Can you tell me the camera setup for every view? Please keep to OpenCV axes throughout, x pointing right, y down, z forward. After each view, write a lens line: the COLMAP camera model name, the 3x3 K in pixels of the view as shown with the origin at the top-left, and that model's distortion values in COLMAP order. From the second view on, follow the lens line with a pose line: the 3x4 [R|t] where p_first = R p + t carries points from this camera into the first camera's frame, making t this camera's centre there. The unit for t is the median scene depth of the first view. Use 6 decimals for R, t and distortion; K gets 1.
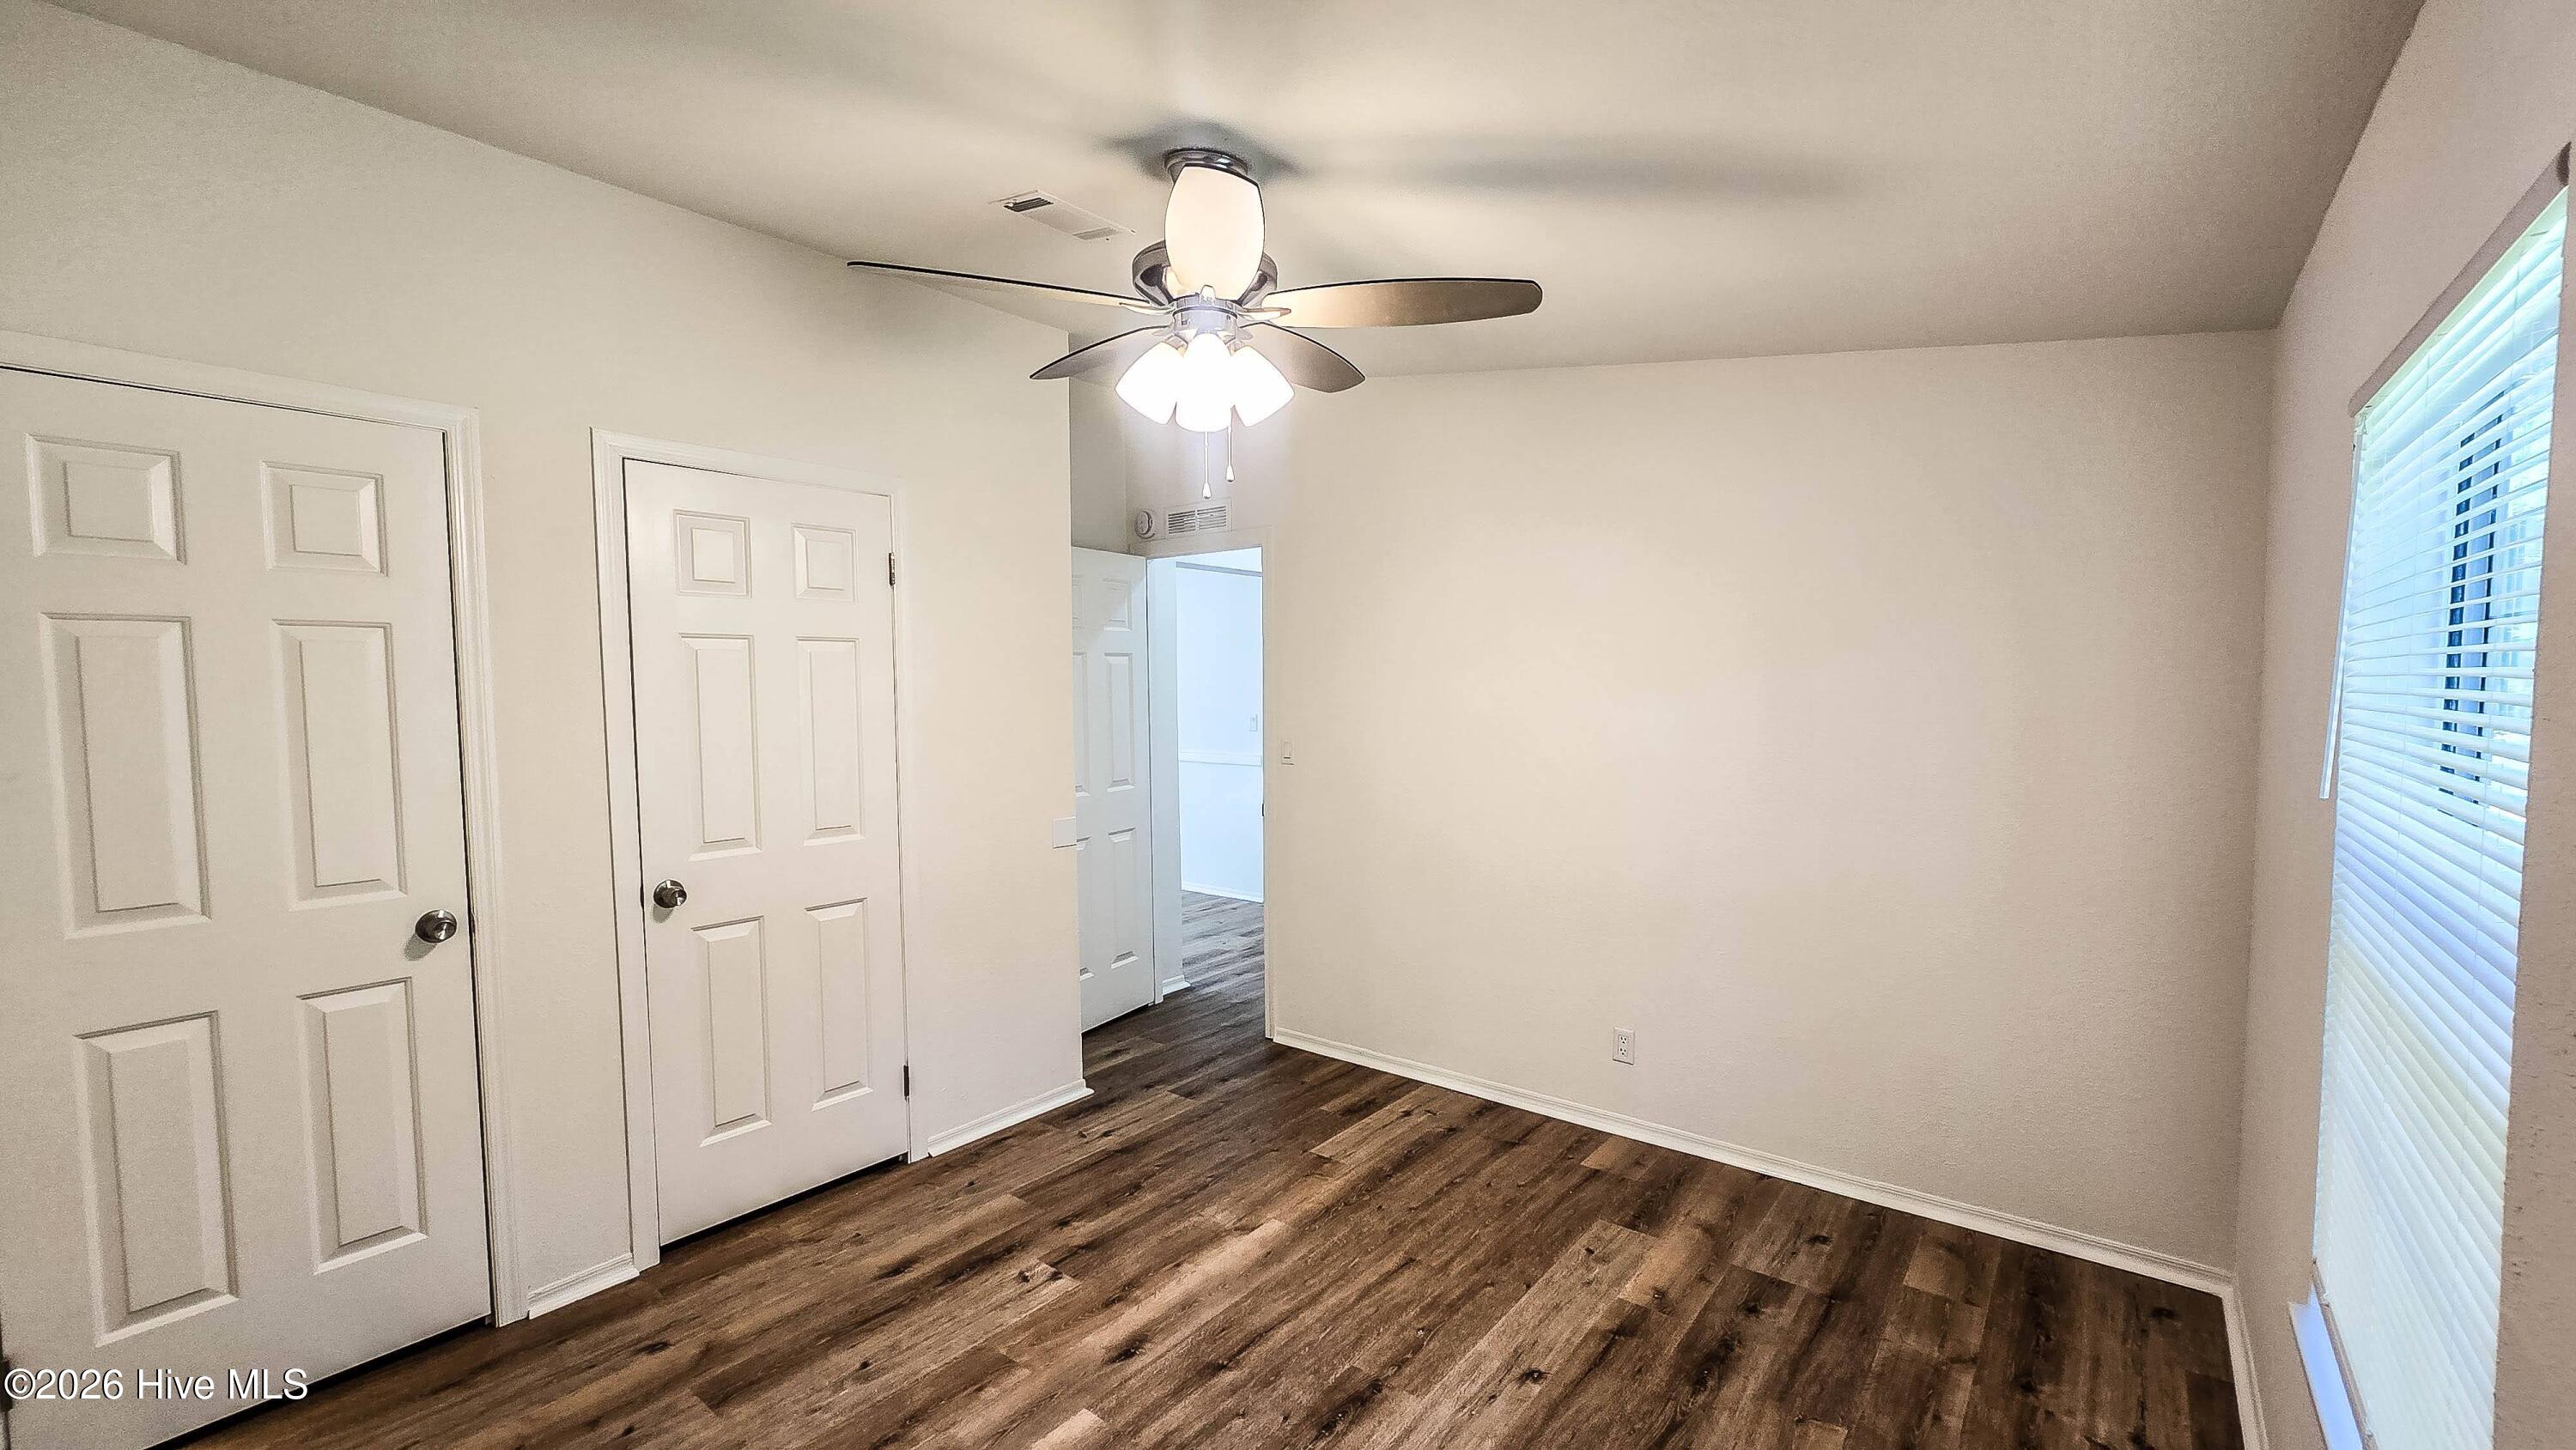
lens RADIAL K [[1048.0, 0, 1296.1], [0, 1048.0, 743.5], [0, 0, 1]] dist [-0.000860, -0.000139]
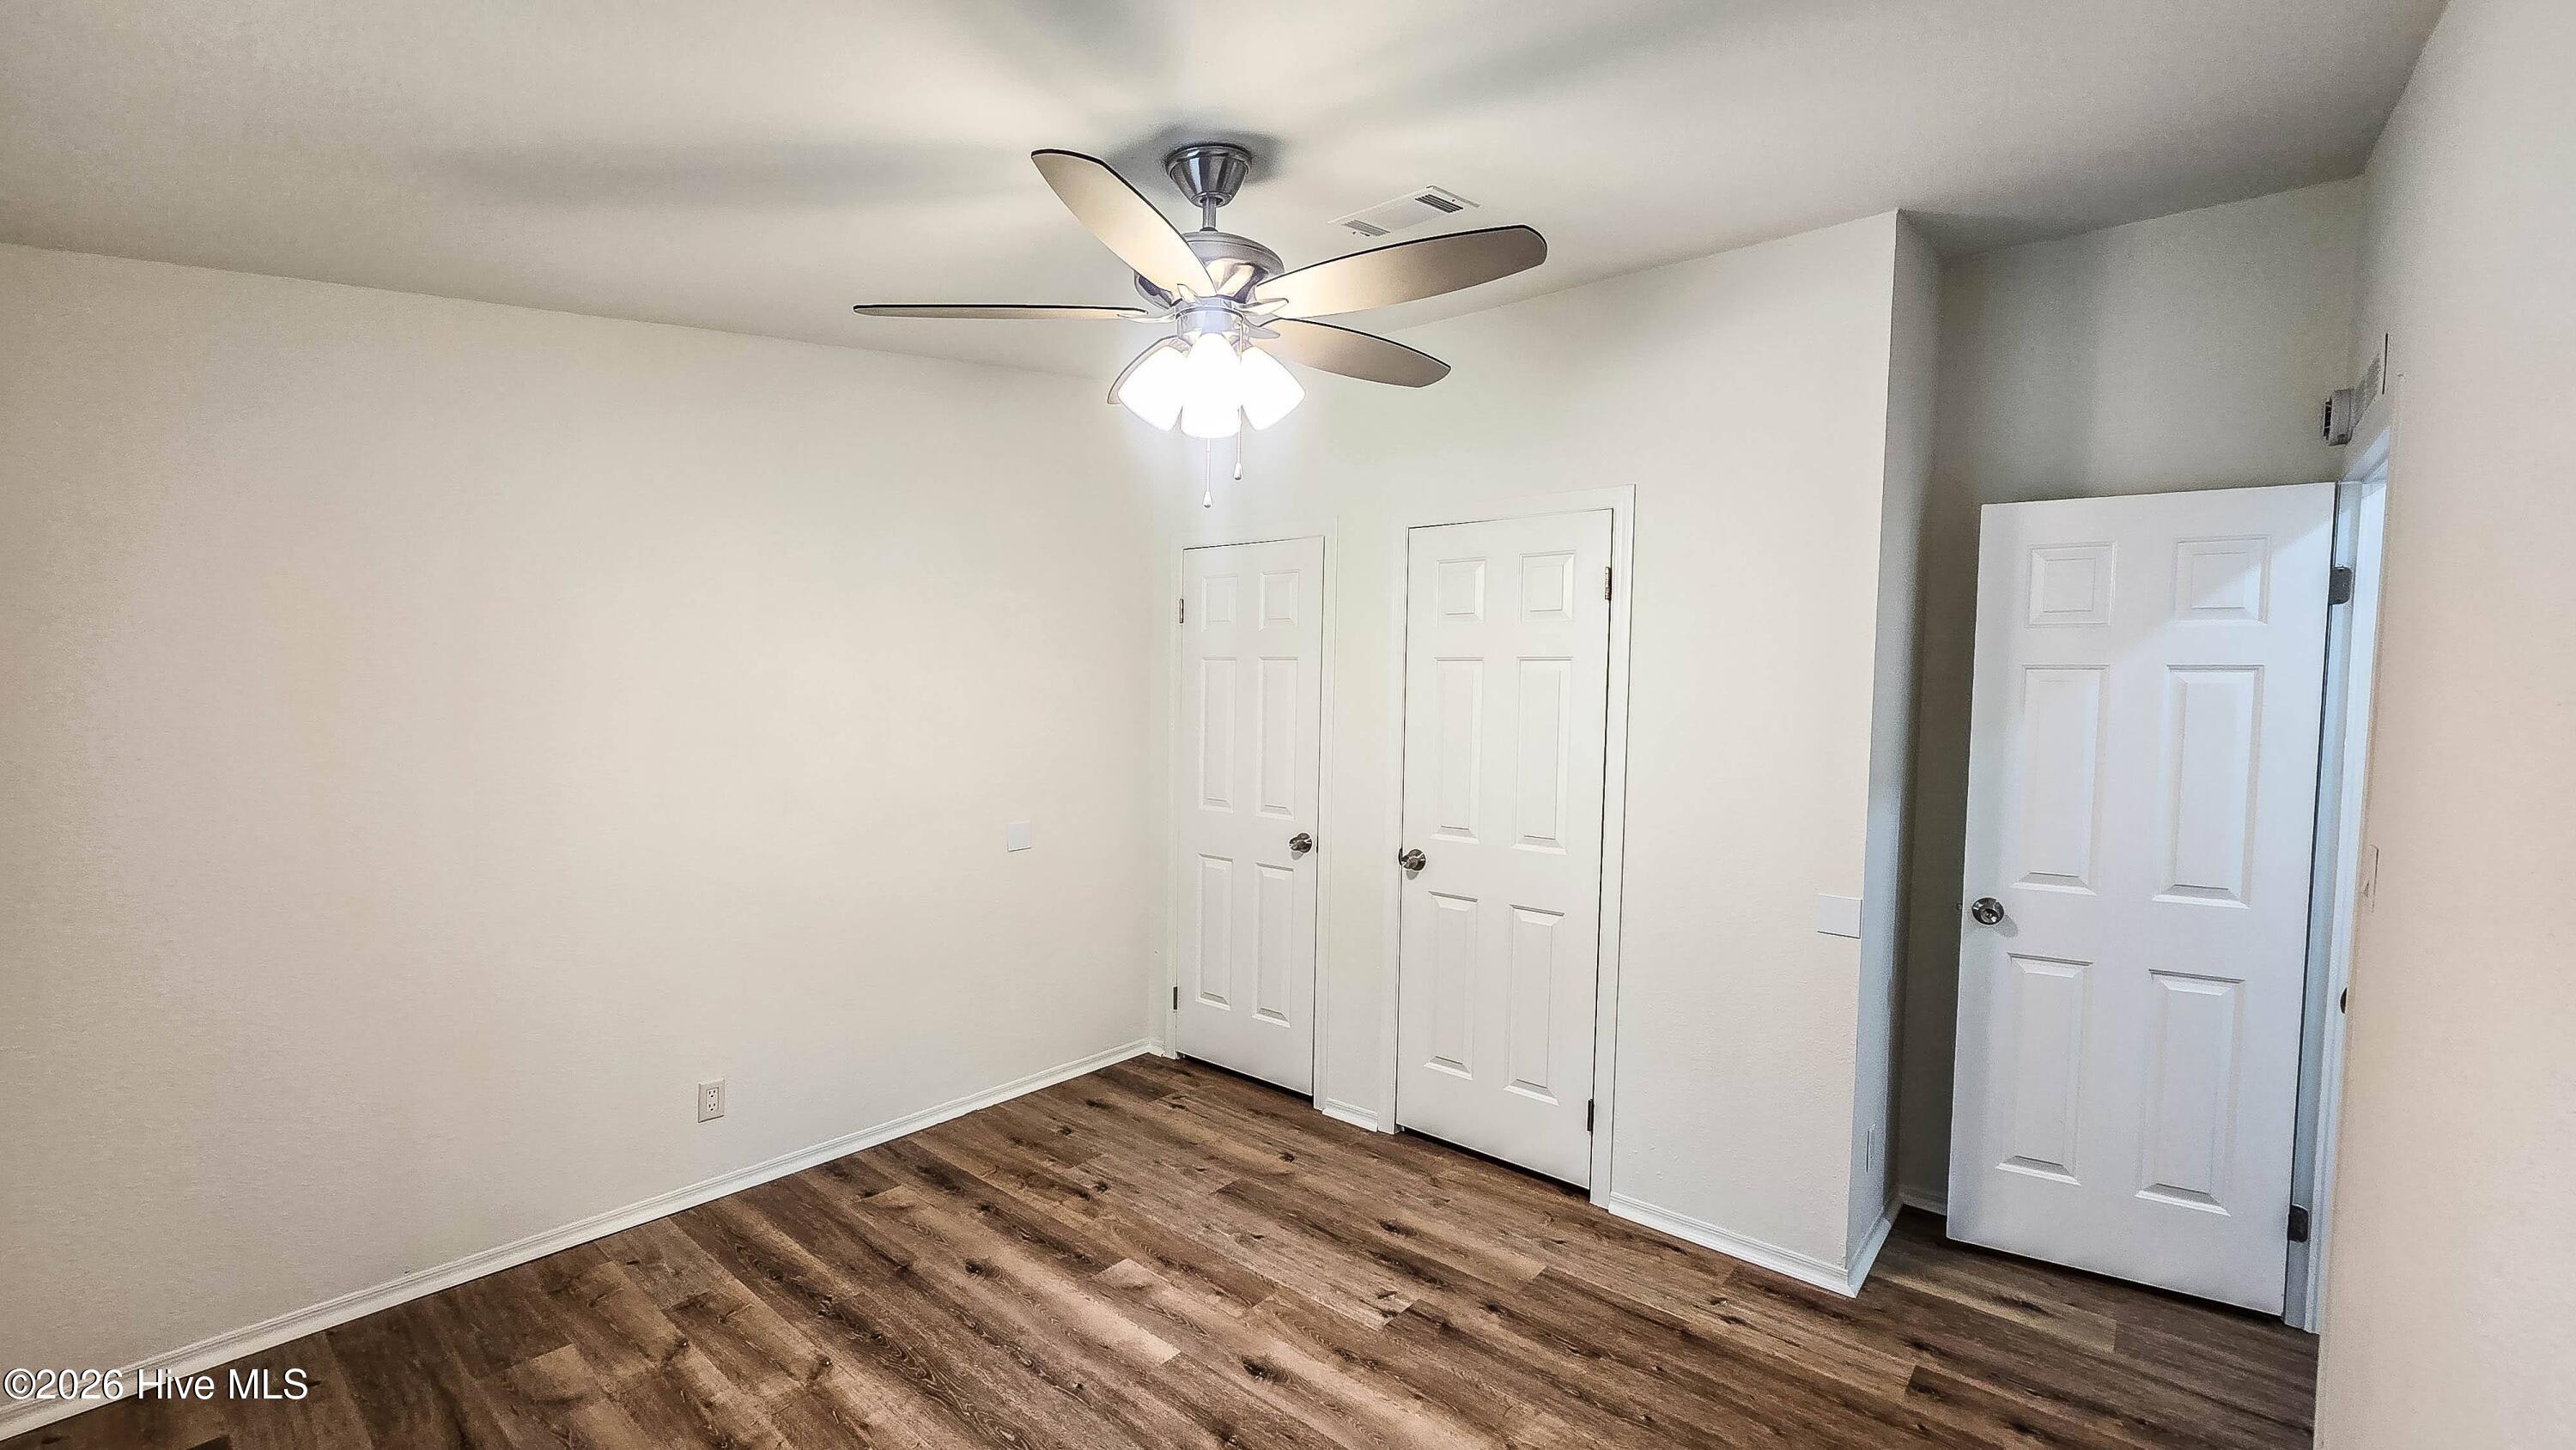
lens RADIAL K [[1048.0, 0, 1294.7], [0, 1048.0, 741.6], [0, 0, 1]] dist [-0.000860, -0.000139]
pose [[-0.020510, 0.058775, -0.998061, 0.706636], [-0.077414, 0.995180, 0.060196, -0.069560], [0.996788, 0.078499, -0.015861, 0.885445]]
